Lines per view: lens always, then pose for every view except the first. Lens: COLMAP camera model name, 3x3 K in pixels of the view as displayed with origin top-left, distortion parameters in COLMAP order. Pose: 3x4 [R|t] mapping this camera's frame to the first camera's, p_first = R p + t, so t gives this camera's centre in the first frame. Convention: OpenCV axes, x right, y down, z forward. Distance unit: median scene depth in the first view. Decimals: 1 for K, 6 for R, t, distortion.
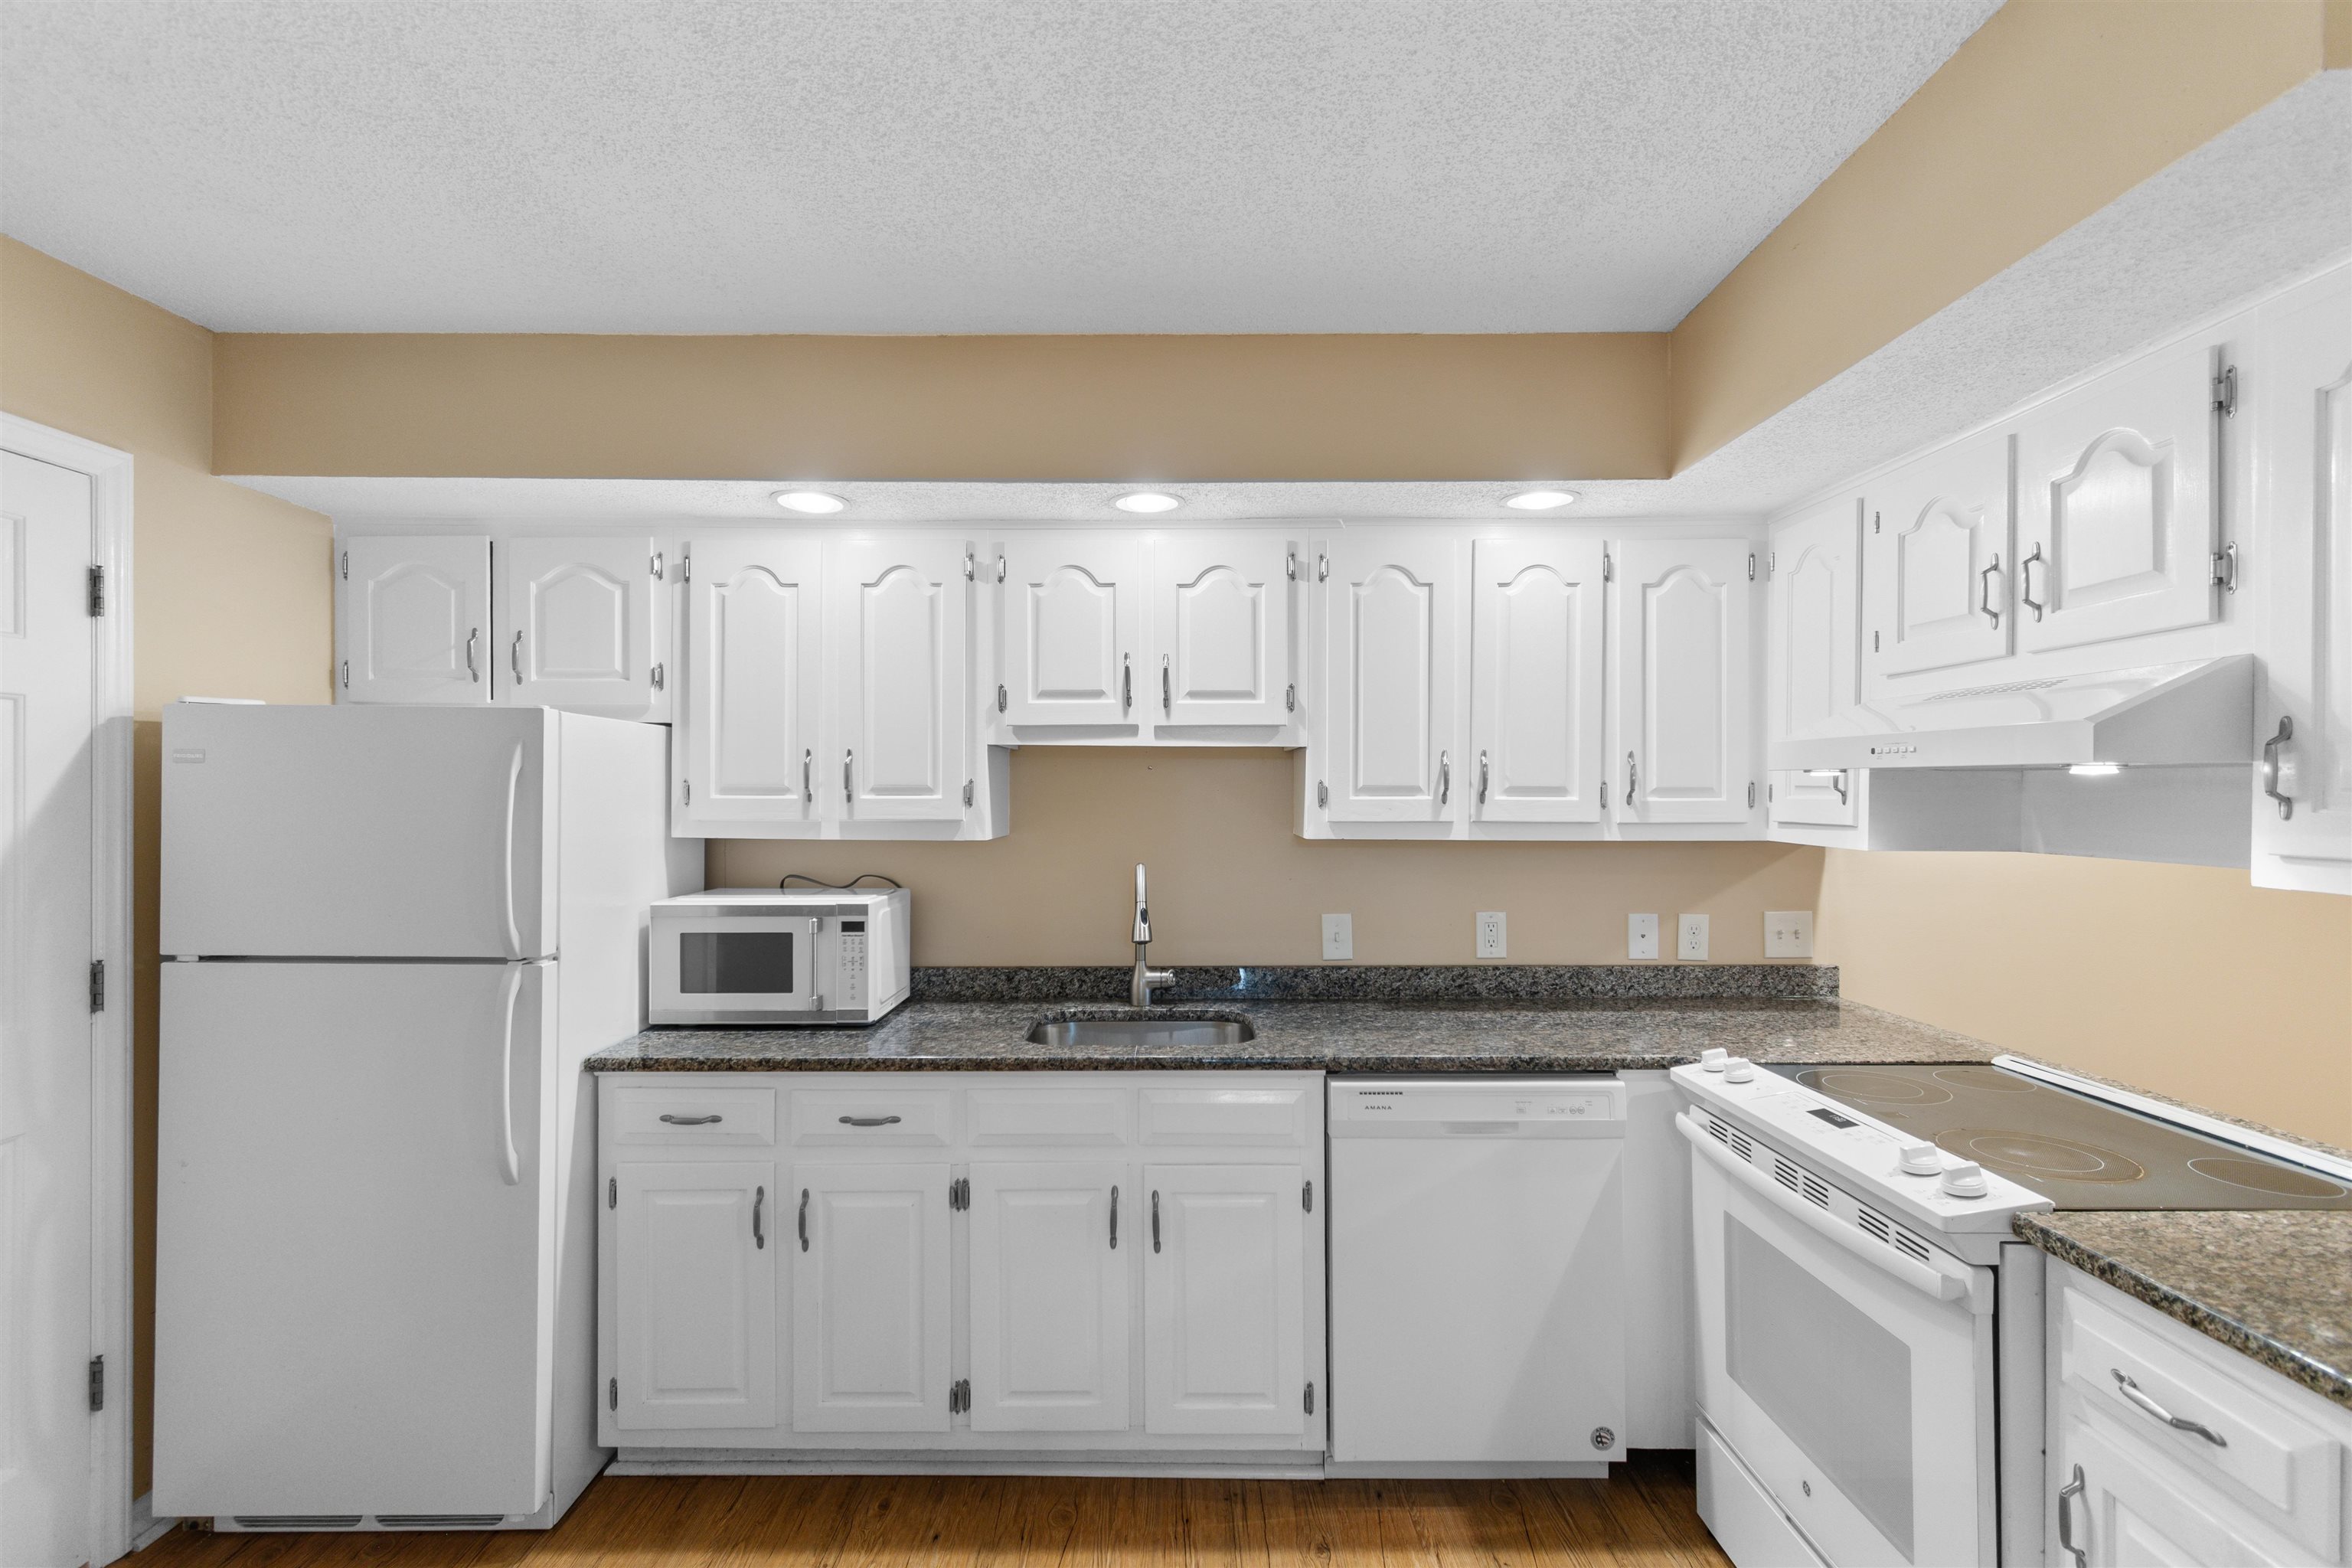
lens RADIAL K [[1046.8, 0, 1174.9], [0, 1046.8, 792.8], [0, 0, 1]] dist [0.004027, 0.000195]
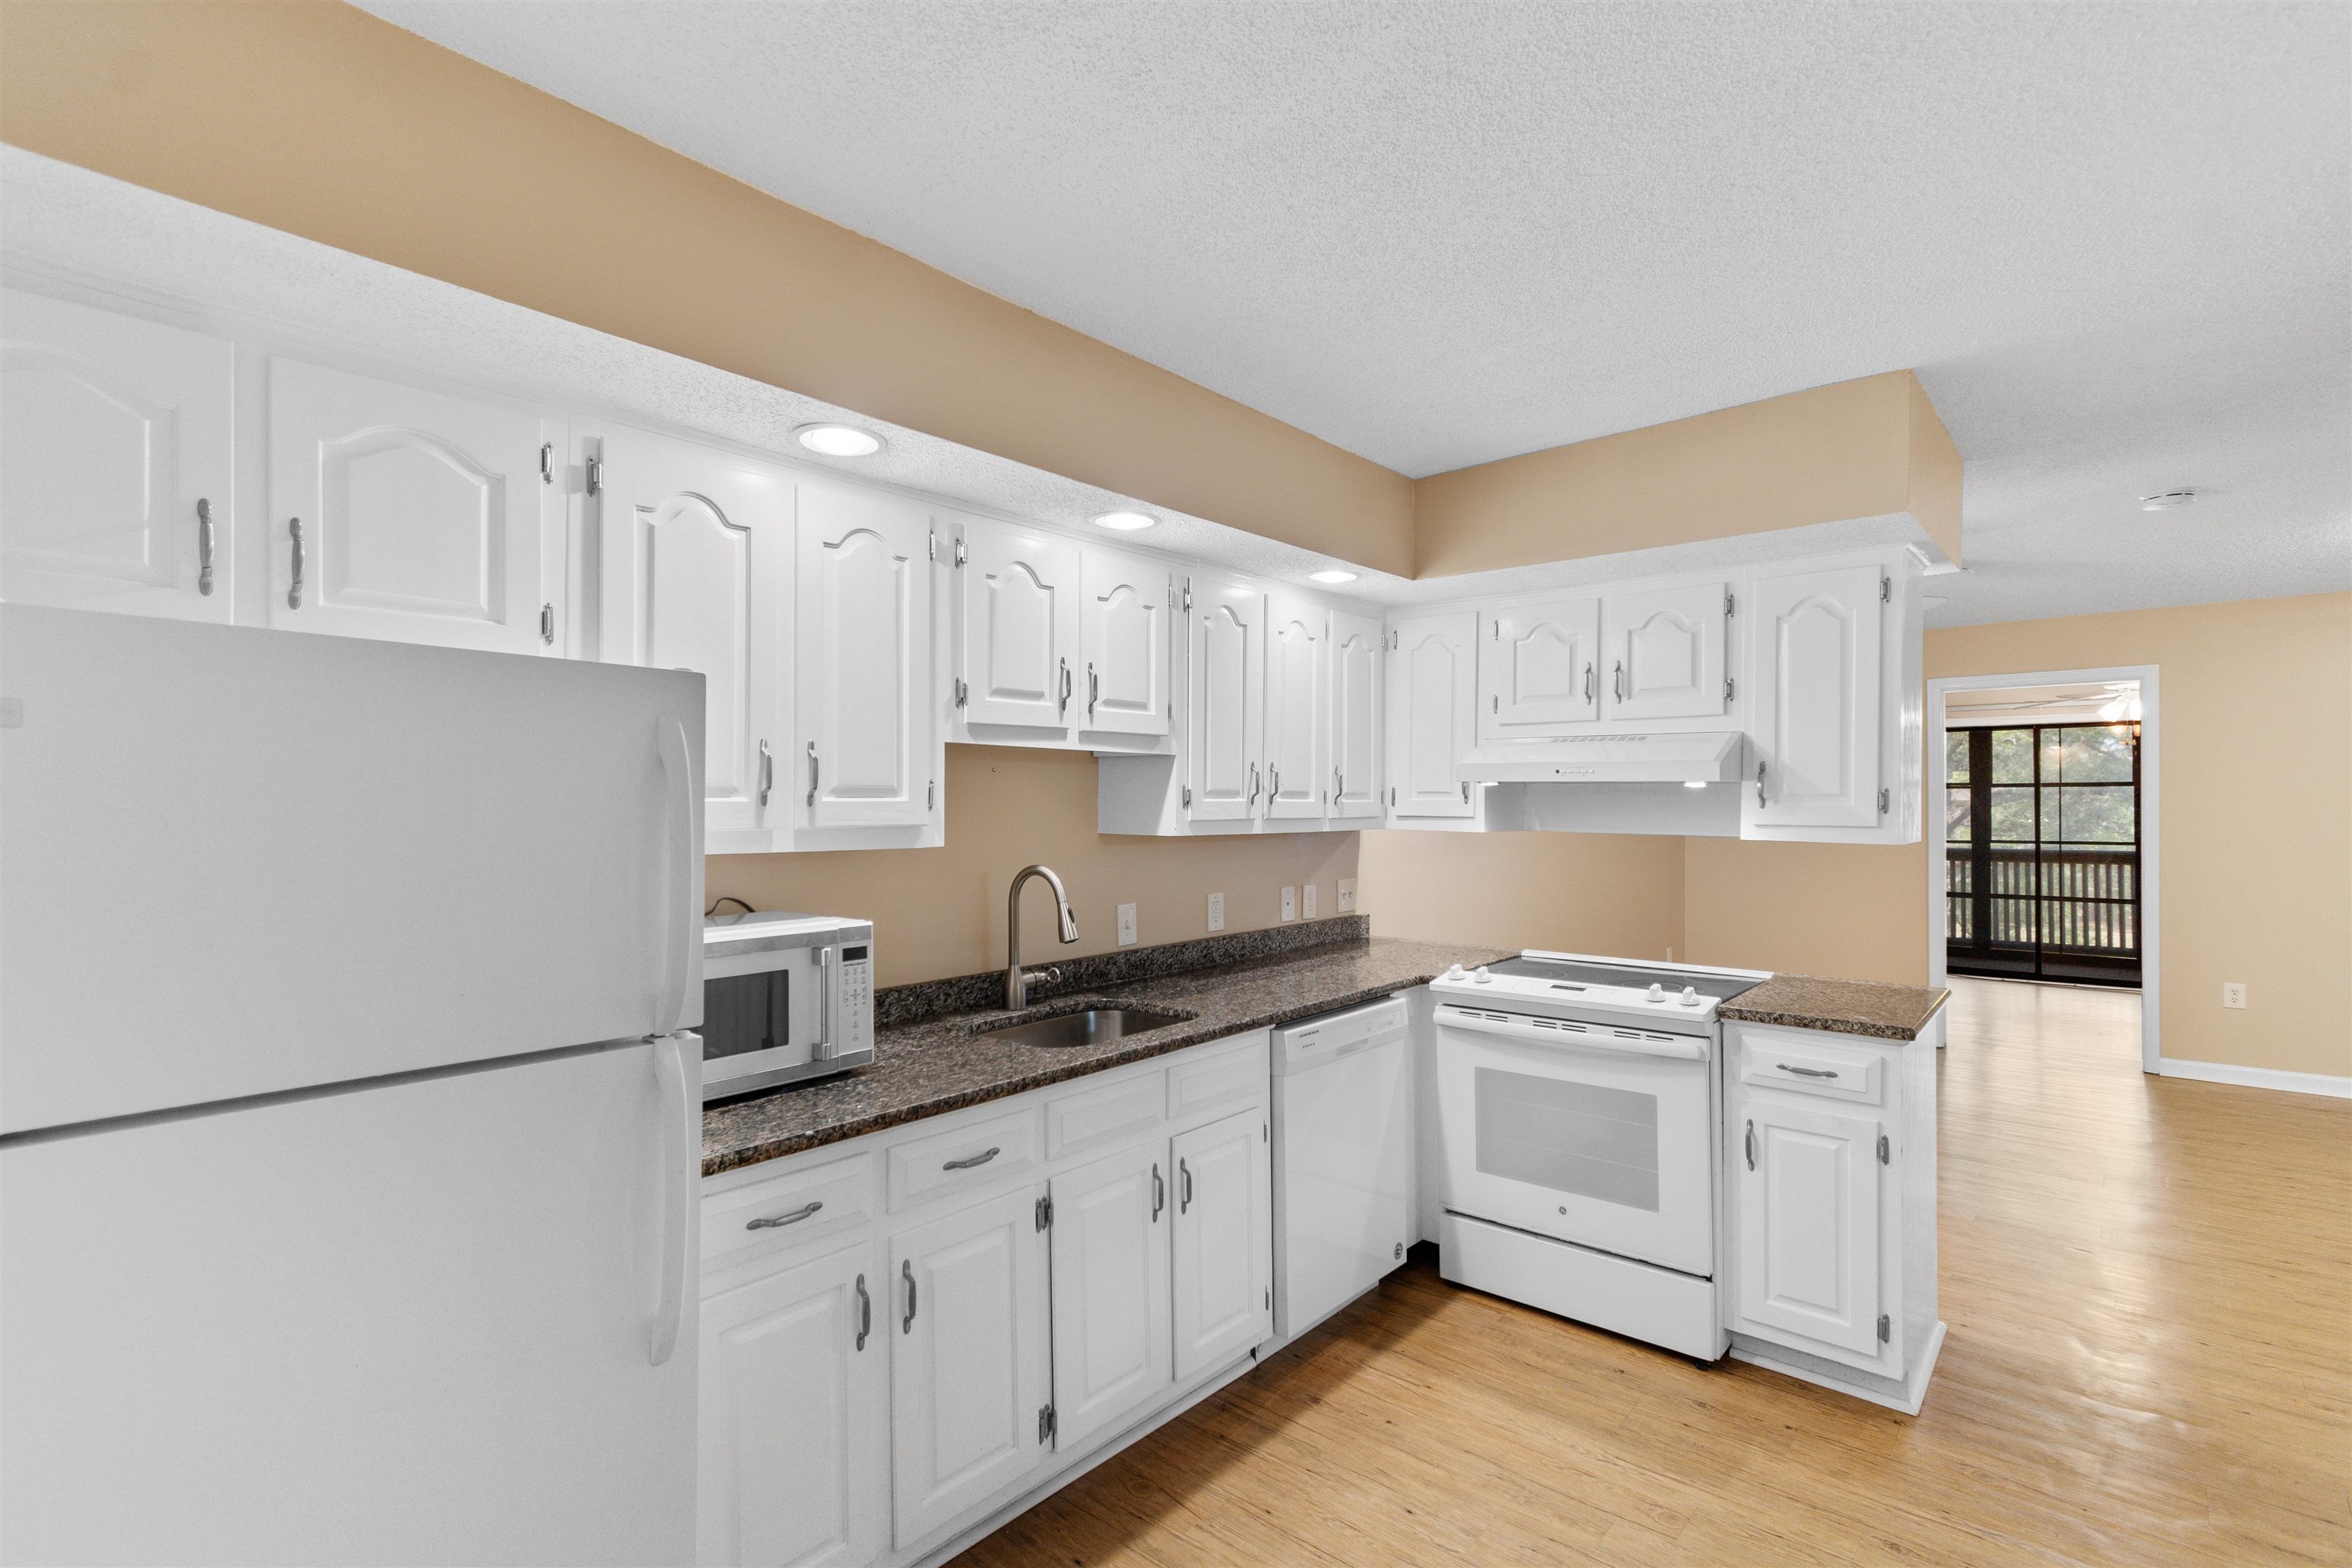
lens RADIAL K [[1081.0, 0, 1174.1], [0, 1081.0, 800.0], [0, 0, 1]] dist [0.004303, 0.000297]
pose [[0.658489, -0.000800, 0.752590, -0.763985], [-0.001798, 0.999995, 0.002635, 0.001731], [-0.752588, -0.003088, 0.658485, 0.228032]]
